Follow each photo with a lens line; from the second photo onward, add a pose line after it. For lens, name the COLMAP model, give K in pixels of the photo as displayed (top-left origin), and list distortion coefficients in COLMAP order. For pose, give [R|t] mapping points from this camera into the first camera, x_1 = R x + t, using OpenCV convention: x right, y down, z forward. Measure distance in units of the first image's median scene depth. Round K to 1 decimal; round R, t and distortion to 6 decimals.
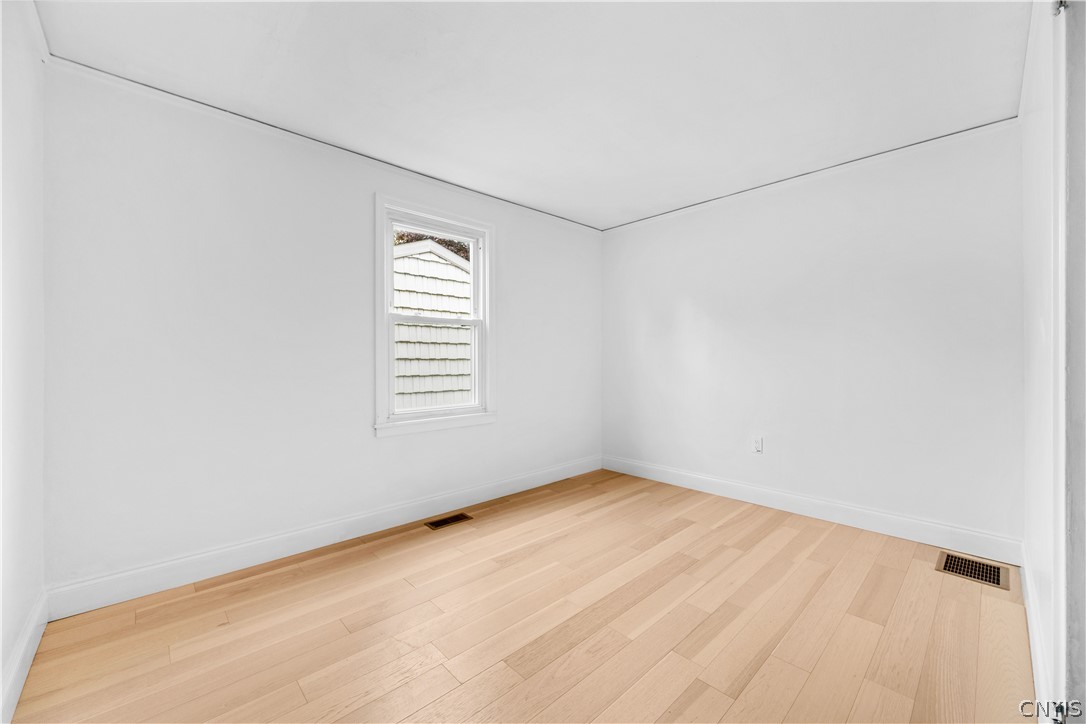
lens RADIAL K [[425.1, 0, 544.0], [0, 425.1, 360.2], [0, 0, 1]] dist [-0.000835, -0.000745]
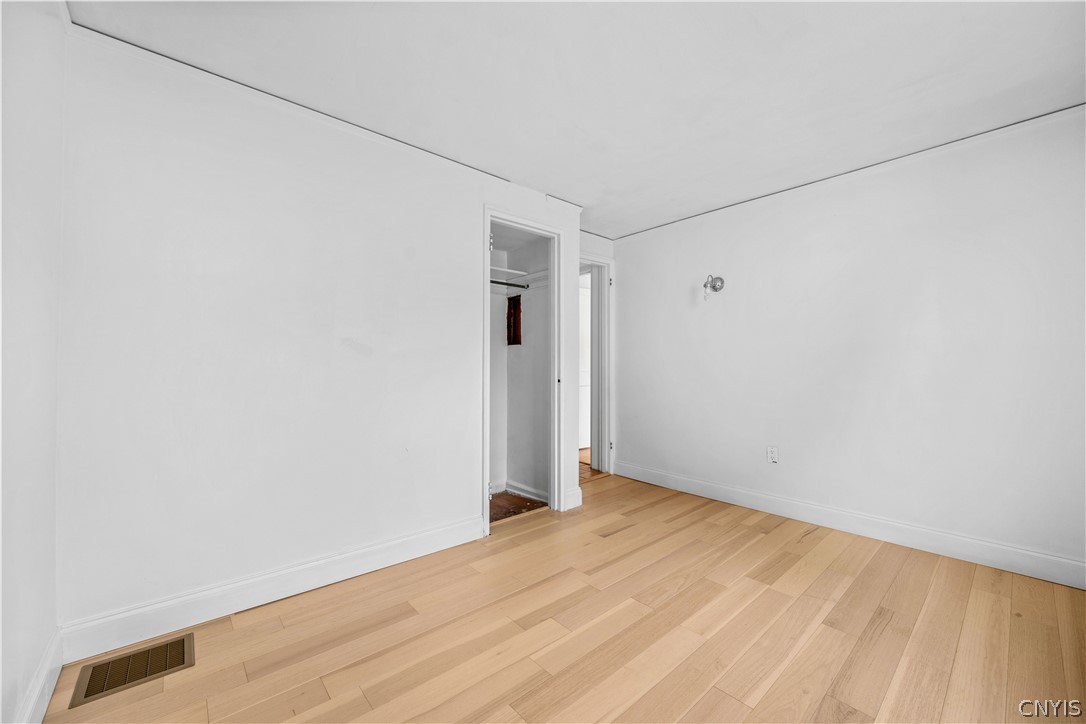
lens RADIAL K [[425.1, 0, 542.3], [0, 425.1, 363.8], [0, 0, 1]] dist [-0.000835, -0.000745]
pose [[-0.999441, 0.001788, 0.033380, 0.371102], [0.001792, 0.999998, 0.000093, -0.006086], [-0.033379, 0.000153, -0.999443, 1.968536]]
